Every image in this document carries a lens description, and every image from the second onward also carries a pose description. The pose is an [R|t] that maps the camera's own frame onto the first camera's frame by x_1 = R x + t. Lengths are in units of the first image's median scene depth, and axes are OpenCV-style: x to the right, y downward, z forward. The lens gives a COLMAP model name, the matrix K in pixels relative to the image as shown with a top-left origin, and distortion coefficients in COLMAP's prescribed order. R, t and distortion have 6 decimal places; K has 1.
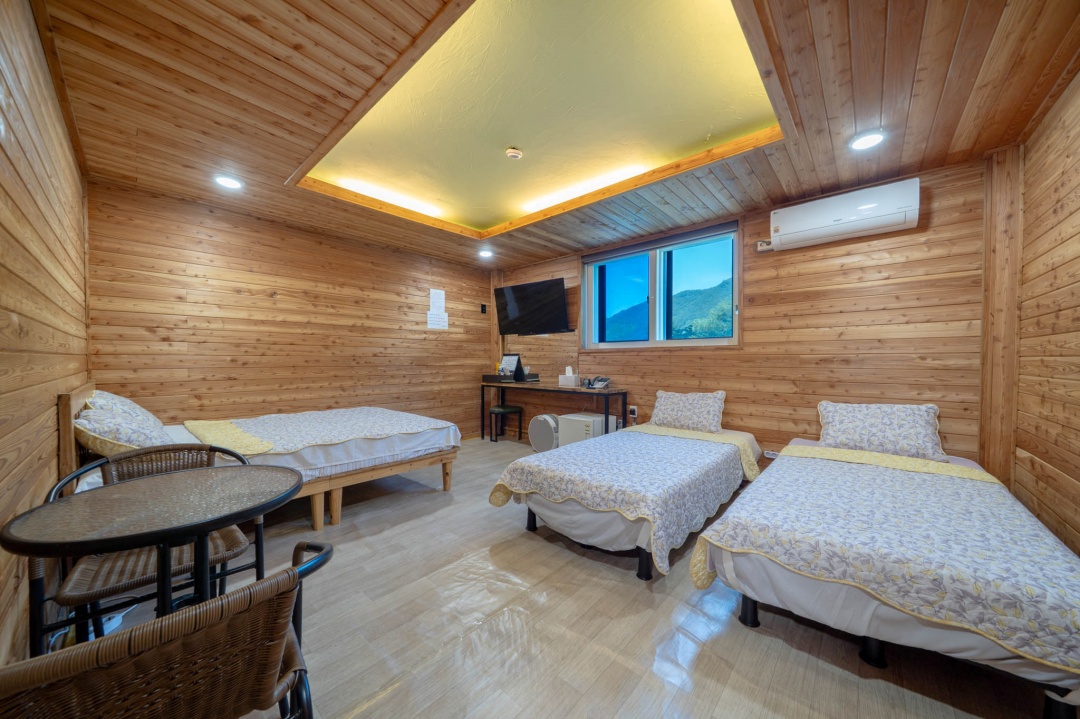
lens RADIAL K [[367.6, 0, 537.4], [0, 367.6, 364.3], [0, 0, 1]] dist [-0.004736, -0.000334]
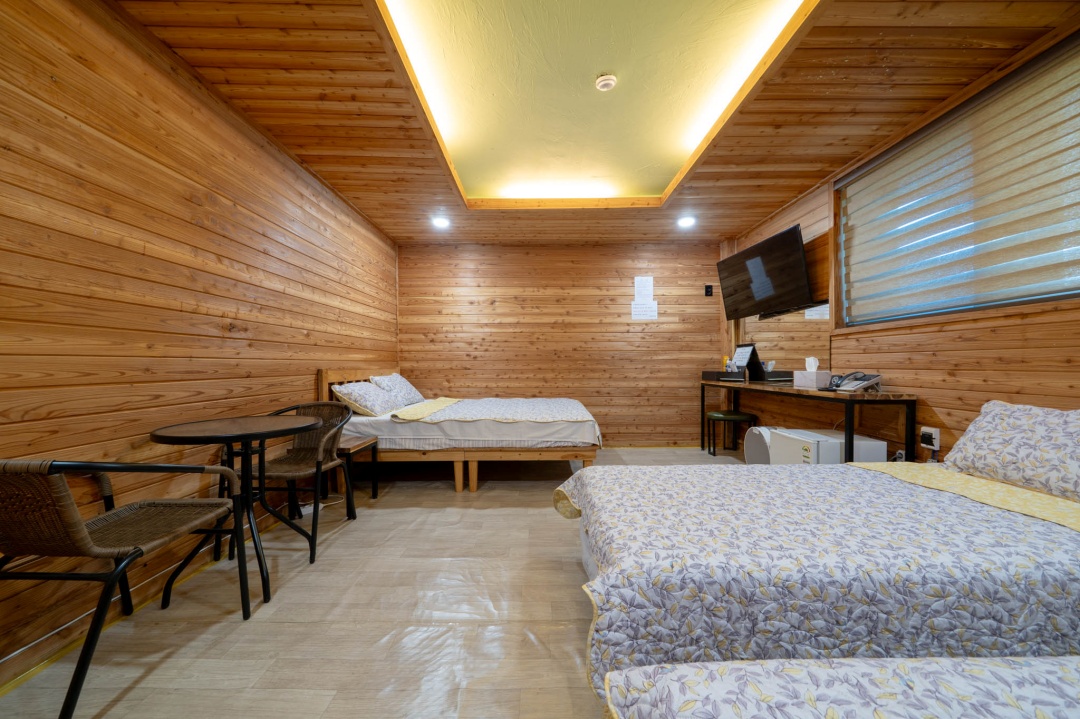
lens RADIAL K [[367.6, 0, 535.6], [0, 367.6, 365.5], [0, 0, 1]] dist [-0.004736, -0.000334]
pose [[0.673399, -0.002776, -0.739274, 0.294321], [-0.002774, 0.999976, -0.006282, 0.031938], [0.739274, 0.006281, 0.673376, 0.249856]]
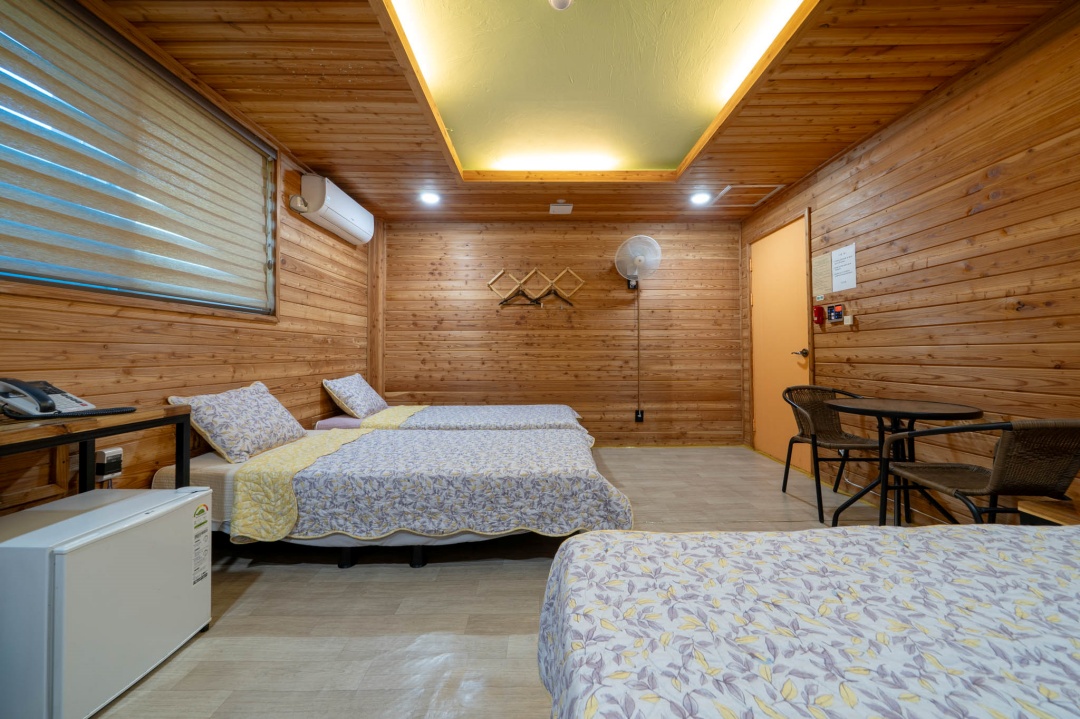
lens RADIAL K [[400.9, 0, 538.4], [0, 400.9, 346.1], [0, 0, 1]] dist [0.010313, -0.000061]
pose [[-0.670981, 0.017295, 0.741273, -0.376812], [0.013689, 0.999846, -0.010938, 0.020000], [-0.741348, 0.002808, -0.671114, 1.047073]]
